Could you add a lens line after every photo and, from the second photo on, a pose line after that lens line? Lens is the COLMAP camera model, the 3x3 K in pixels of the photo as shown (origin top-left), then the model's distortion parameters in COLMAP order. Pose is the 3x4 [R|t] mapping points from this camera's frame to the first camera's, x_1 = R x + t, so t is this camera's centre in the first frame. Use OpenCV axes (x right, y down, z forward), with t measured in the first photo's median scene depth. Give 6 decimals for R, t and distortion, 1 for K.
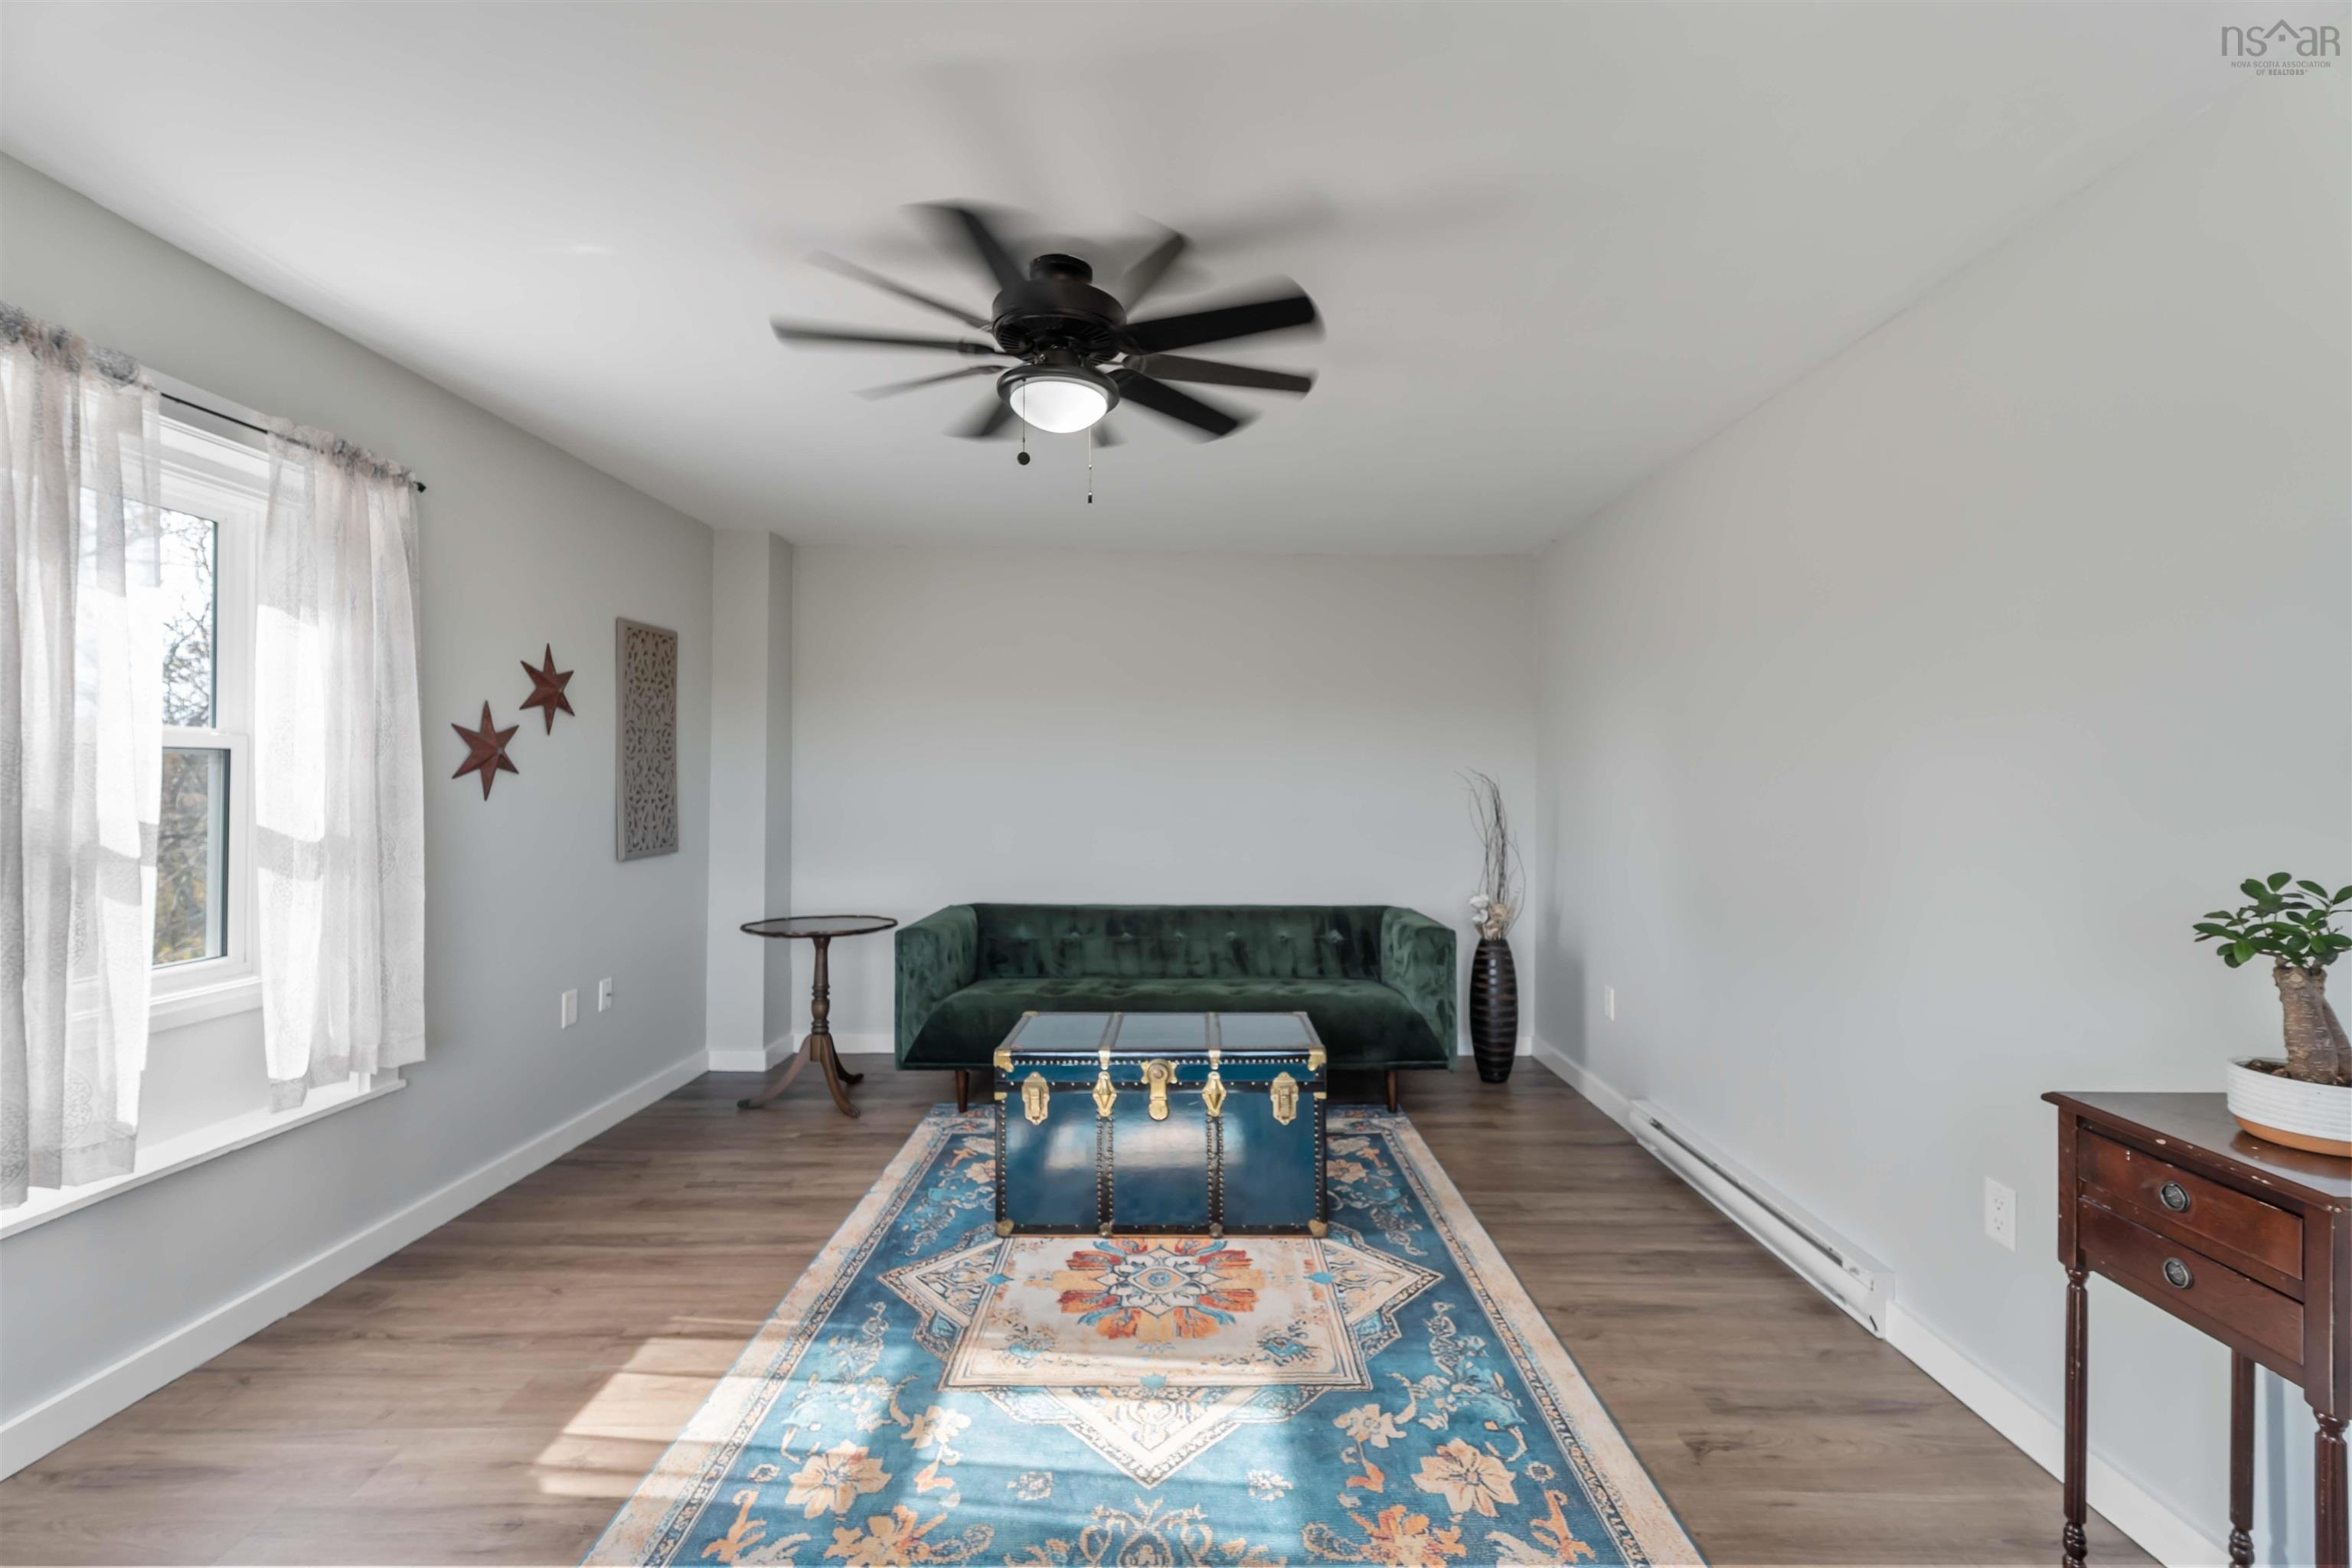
lens RADIAL K [[983.0, 0, 1176.2], [0, 983.0, 783.7], [0, 0, 1]] dist [0.000473, 0.000668]
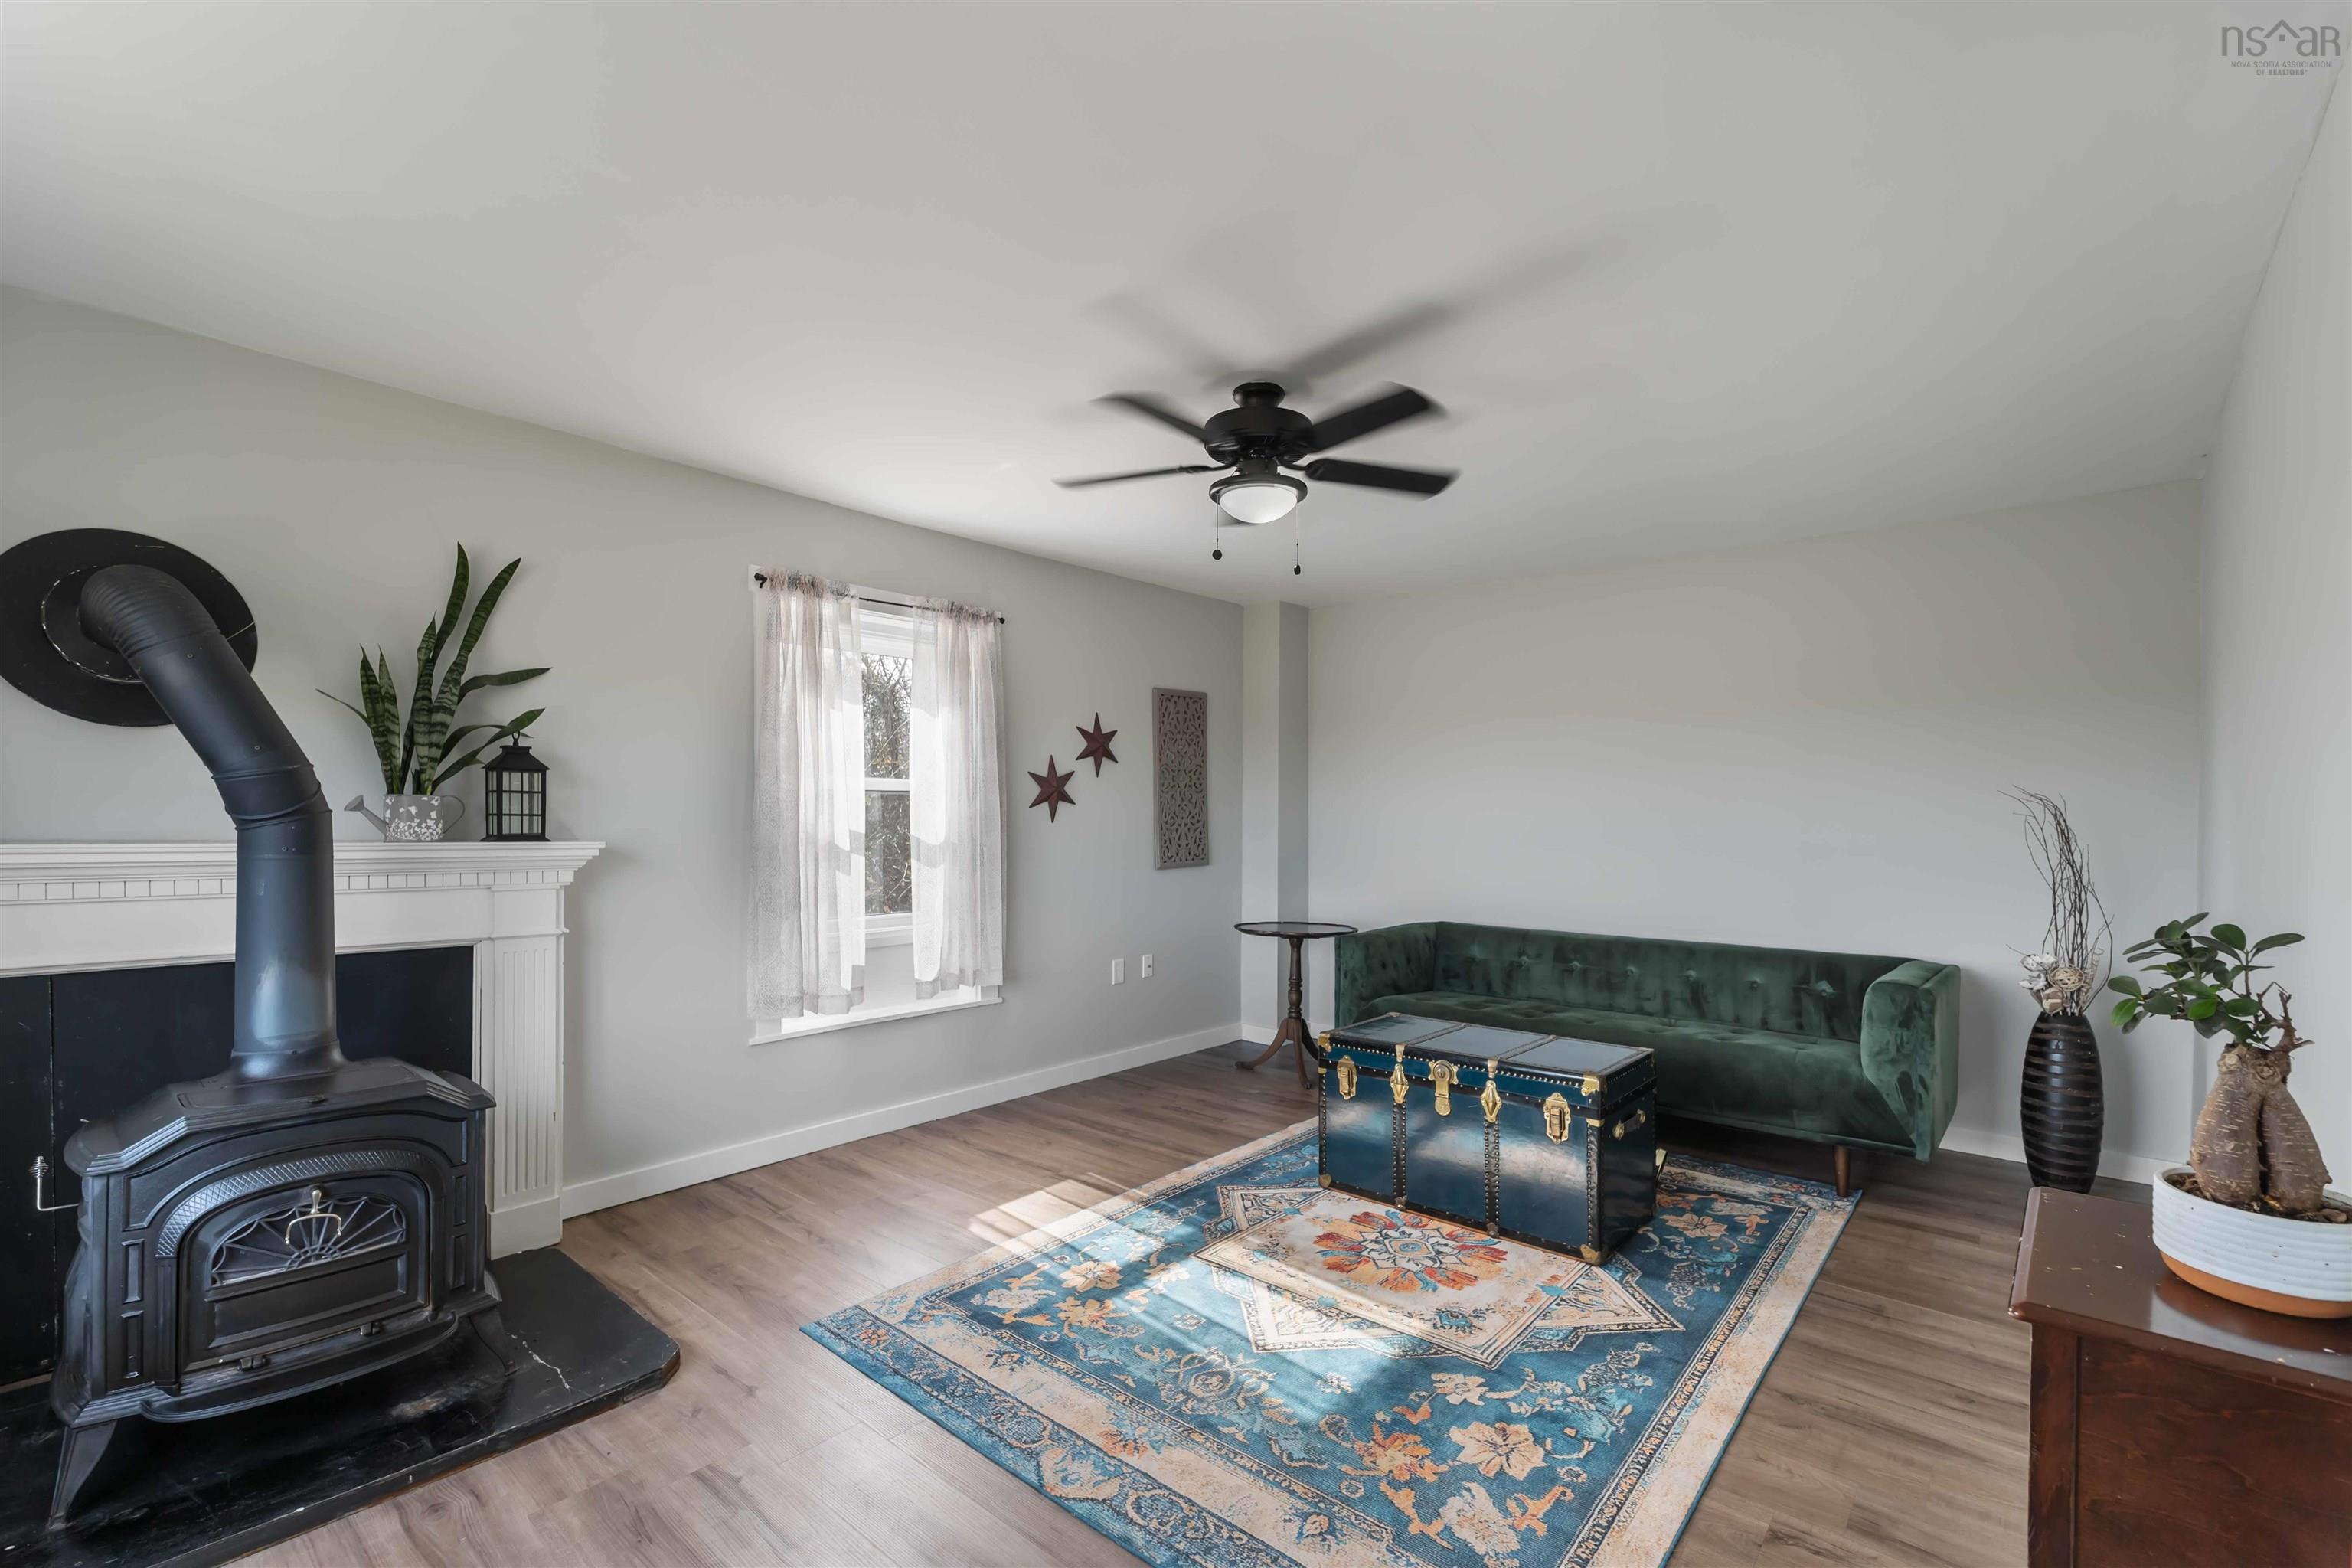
lens RADIAL K [[983.0, 0, 1153.4], [0, 983.0, 849.4], [0, 0, 1]] dist [0.000473, 0.000668]
pose [[0.754131, 0.021884, -0.656359, 0.458642], [0.002006, 0.999363, 0.035625, 0.006023], [0.656721, -0.028183, 0.753607, -0.029139]]
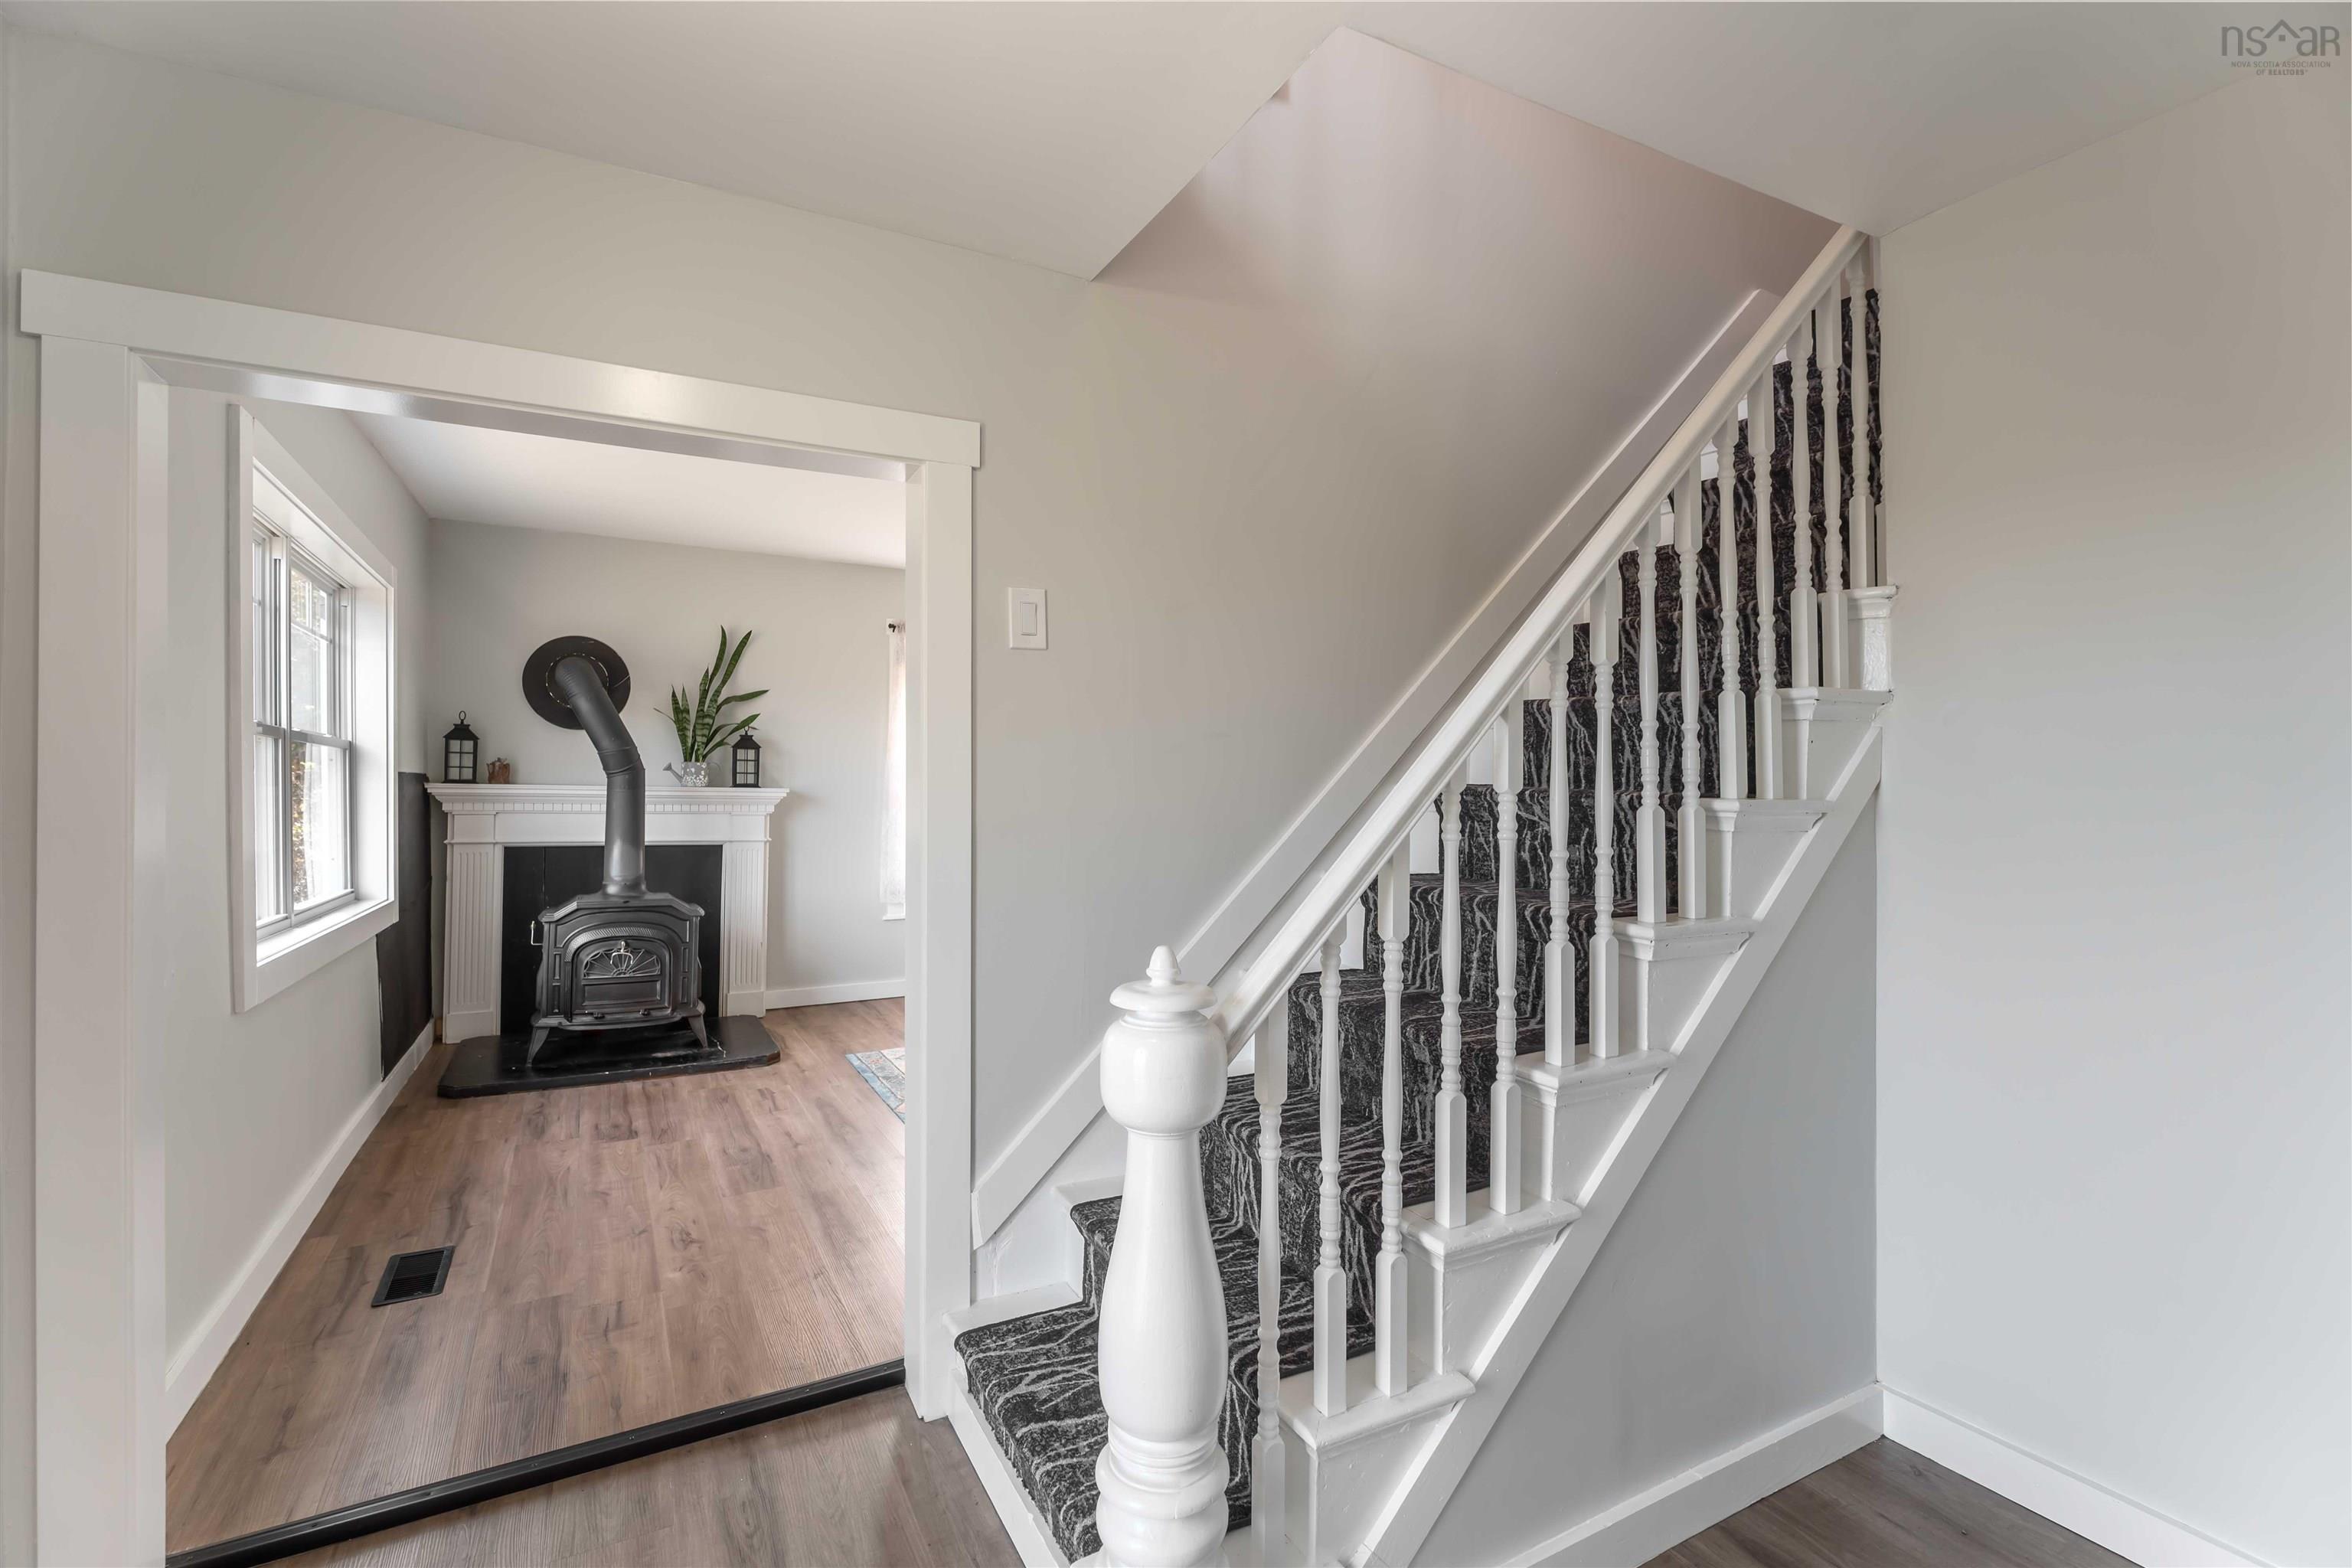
lens RADIAL K [[1081.0, 0, 1198.5], [0, 1081.0, 786.6], [0, 0, 1]] dist [-0.008524, 0.000660]
pose [[0.484406, -0.003780, -0.874835, 1.546016], [0.003433, 0.999991, -0.002420, 0.040984], [0.874836, -0.001831, 0.484415, 0.079589]]
